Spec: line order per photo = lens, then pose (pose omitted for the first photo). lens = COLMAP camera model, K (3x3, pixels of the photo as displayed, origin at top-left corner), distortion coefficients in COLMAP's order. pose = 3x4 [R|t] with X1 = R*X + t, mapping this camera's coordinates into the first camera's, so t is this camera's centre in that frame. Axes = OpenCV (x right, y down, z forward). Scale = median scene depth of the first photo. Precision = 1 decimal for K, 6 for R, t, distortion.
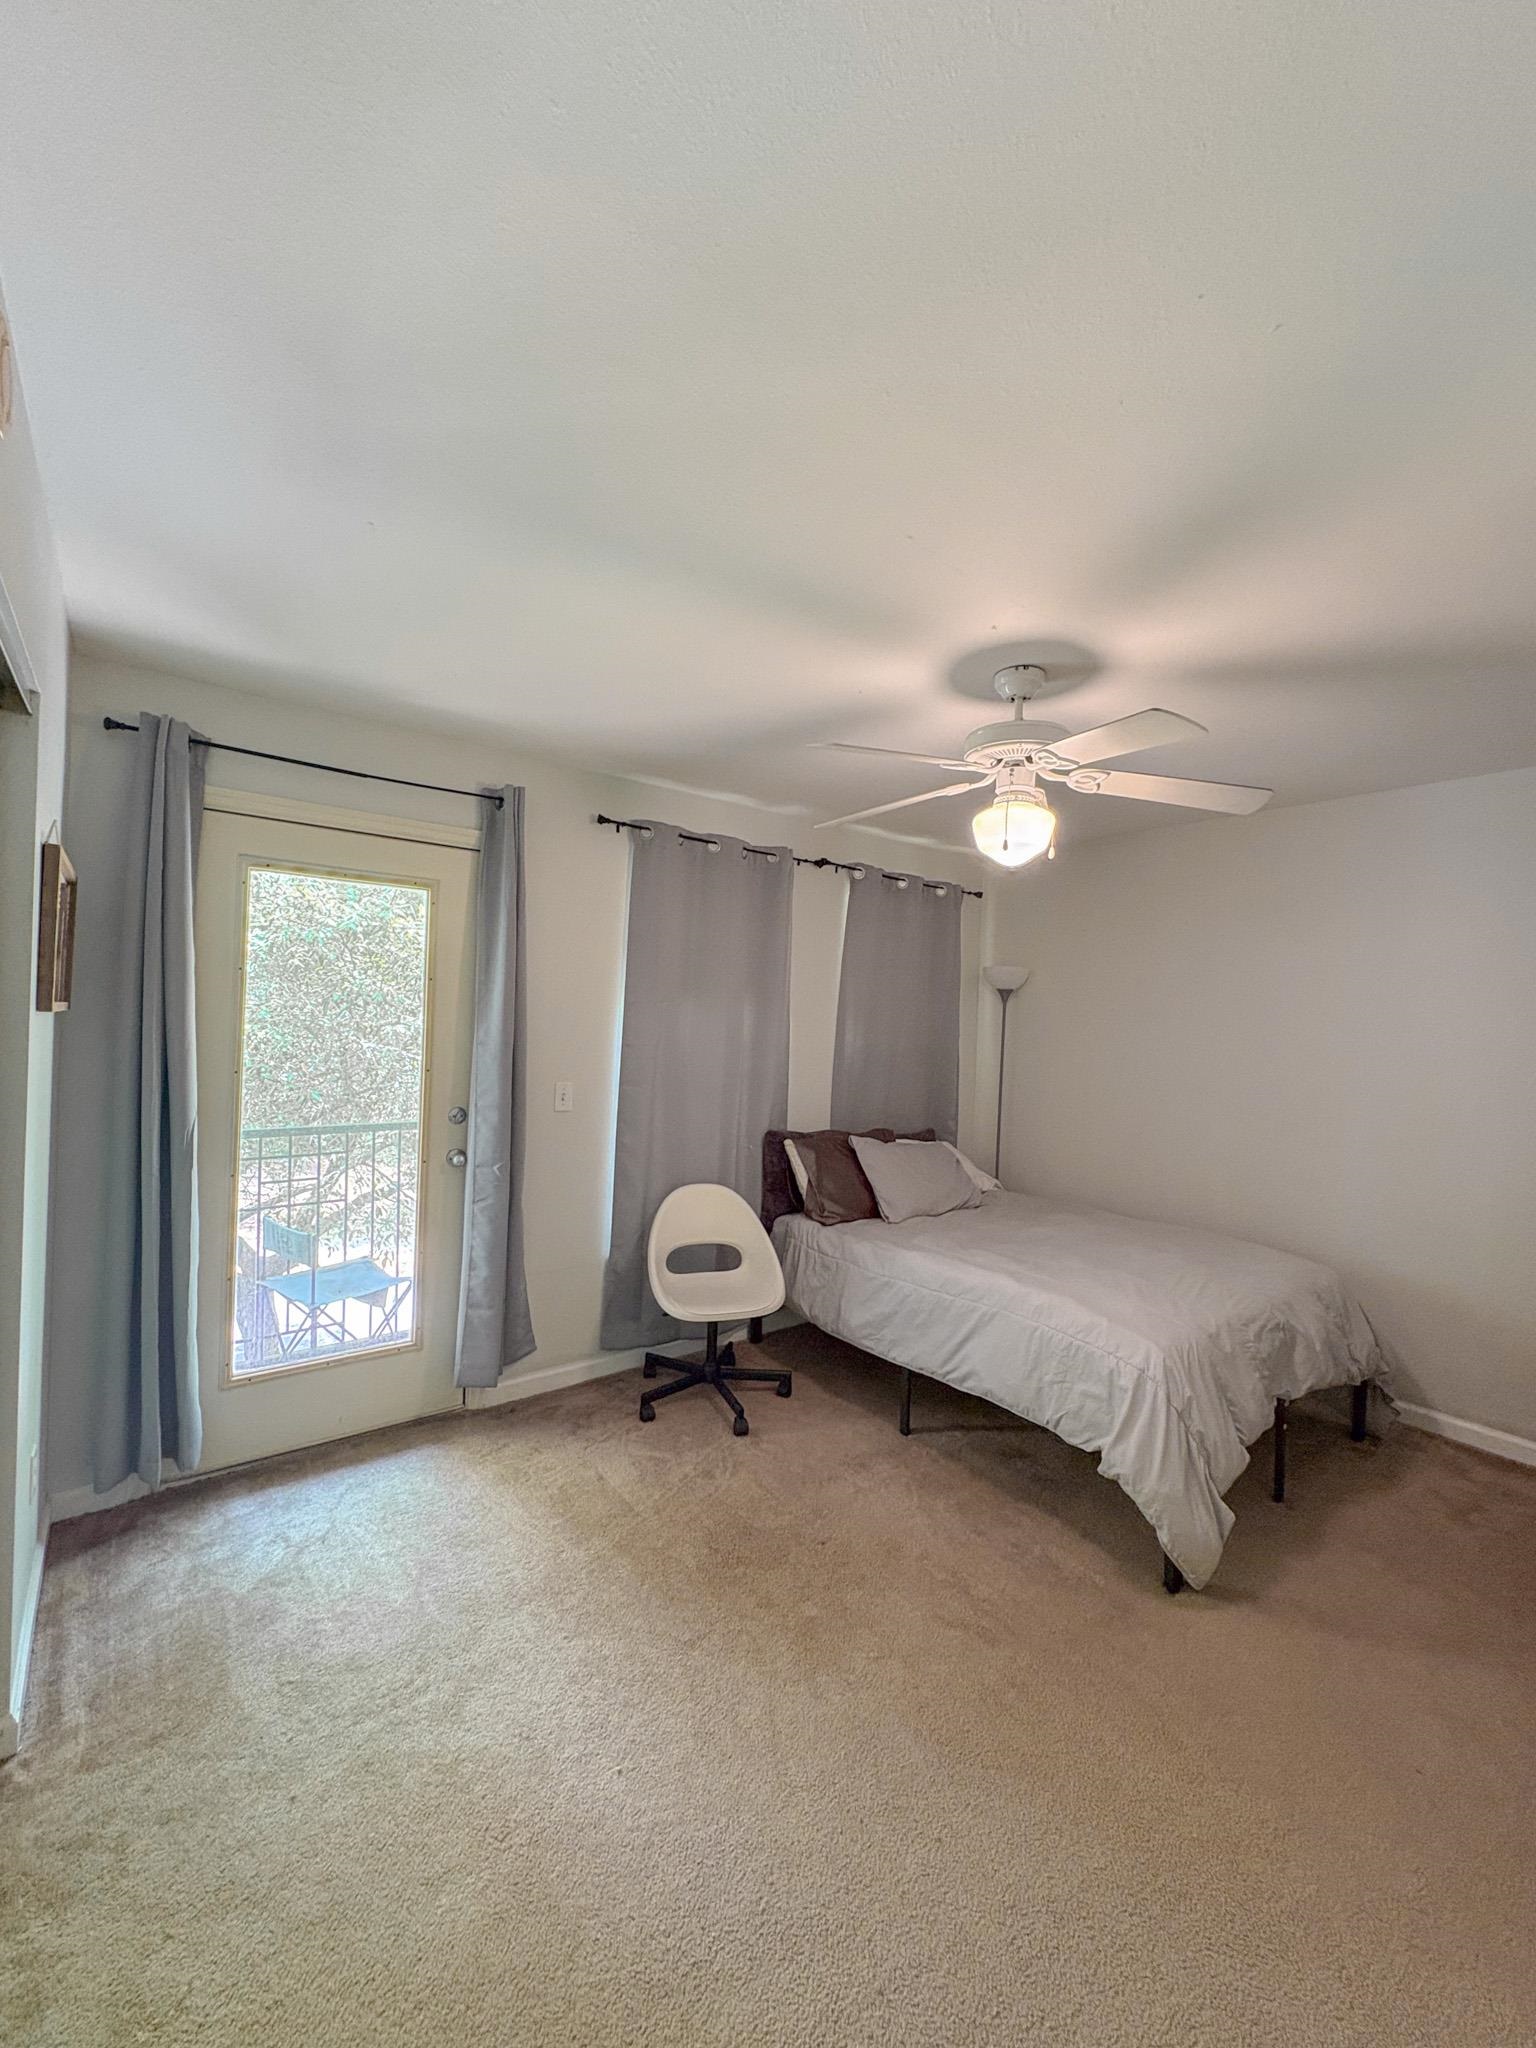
lens RADIAL K [[813.1, 0, 768.0], [0, 813.1, 1024.0], [0, 0, 1]] dist [0.000322, 0.000019]
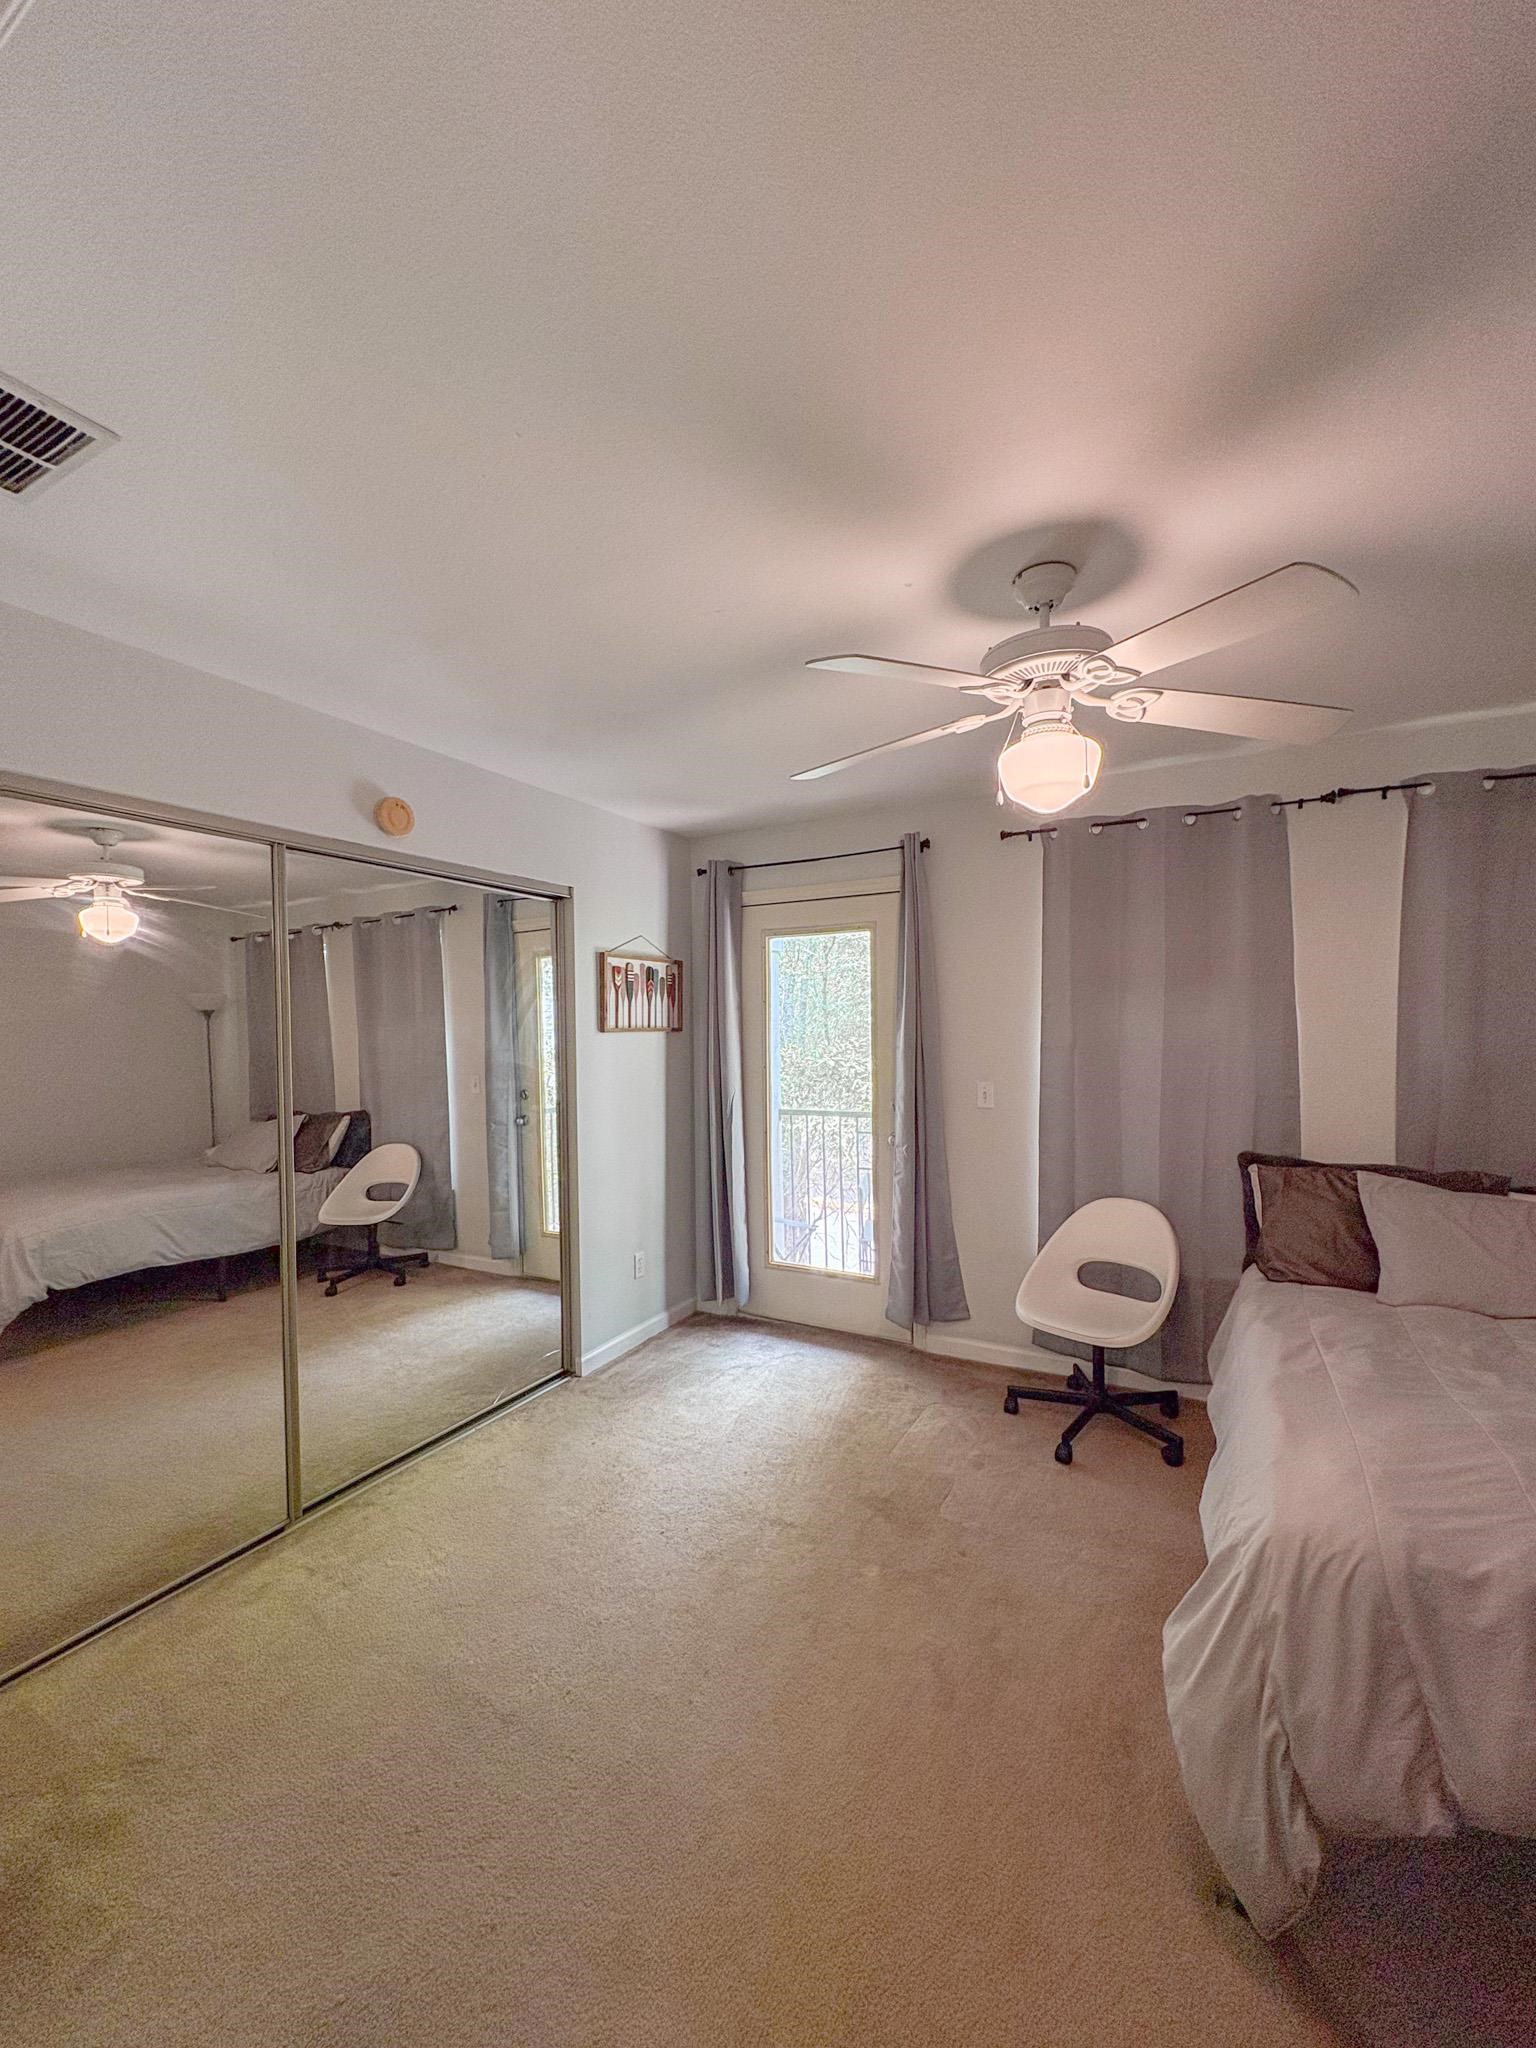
lens RADIAL K [[813.1, 0, 768.0], [0, 813.1, 1024.0], [0, 0, 1]] dist [0.000322, 0.000019]
pose [[0.409964, -0.041875, -0.911140, 0.699371], [0.026022, 0.999076, -0.034209, 0.025912], [0.911730, -0.009685, 0.410675, 0.312297]]
